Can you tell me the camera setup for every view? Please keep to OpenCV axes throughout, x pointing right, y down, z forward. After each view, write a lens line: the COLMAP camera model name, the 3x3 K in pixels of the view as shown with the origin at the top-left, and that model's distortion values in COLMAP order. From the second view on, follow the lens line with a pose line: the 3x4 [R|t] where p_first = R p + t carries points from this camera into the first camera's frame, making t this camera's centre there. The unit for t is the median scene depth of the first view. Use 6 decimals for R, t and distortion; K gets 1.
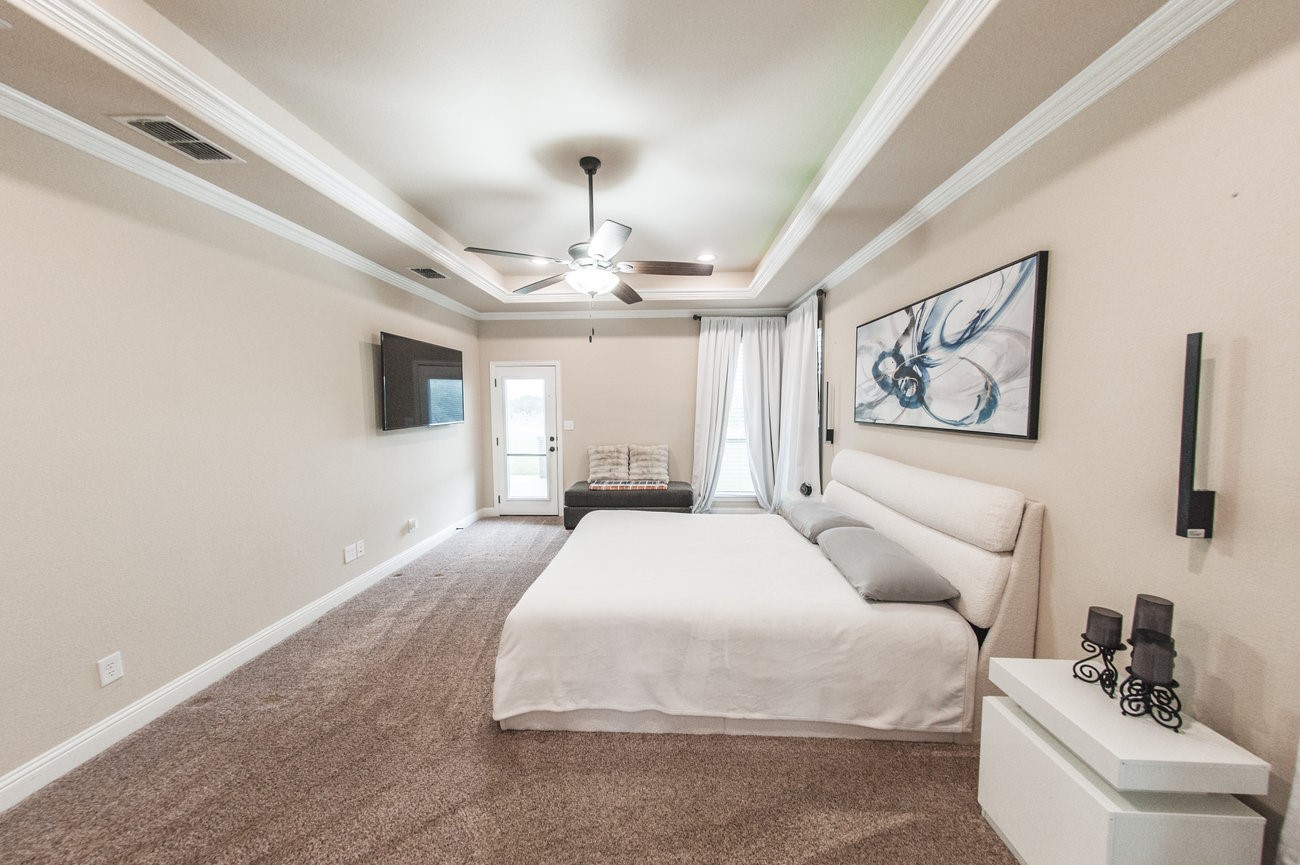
lens RADIAL K [[441.6, 0, 650.0], [0, 441.6, 432.5], [0, 0, 1]] dist [0.006634, -0.000315]
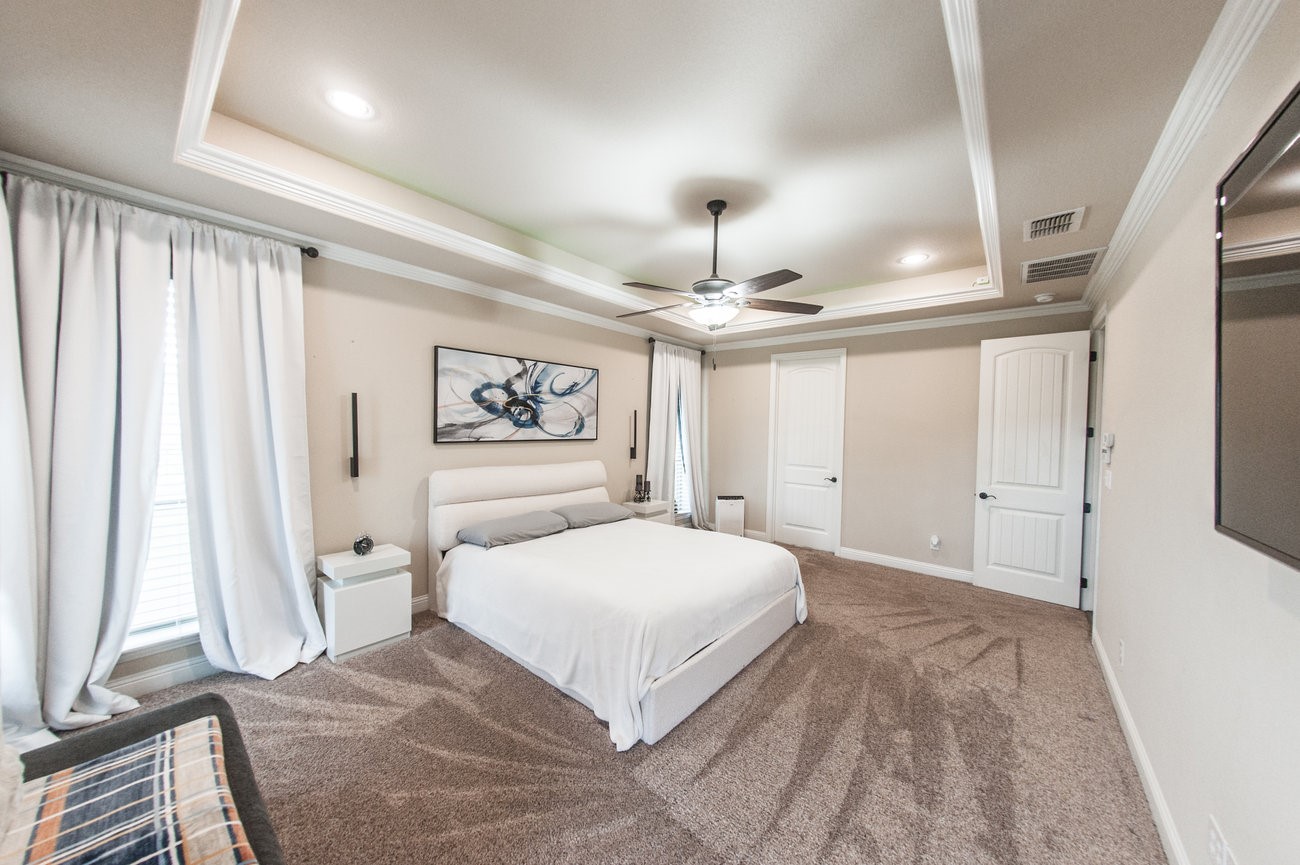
lens RADIAL K [[441.6, 0, 650.0], [0, 441.6, 432.5], [0, 0, 1]] dist [0.006634, -0.000315]
pose [[-0.791684, -0.021221, 0.610562, -0.688614], [0.023333, 0.997617, 0.064928, -0.134146], [-0.610485, 0.065648, -0.789303, 2.024667]]
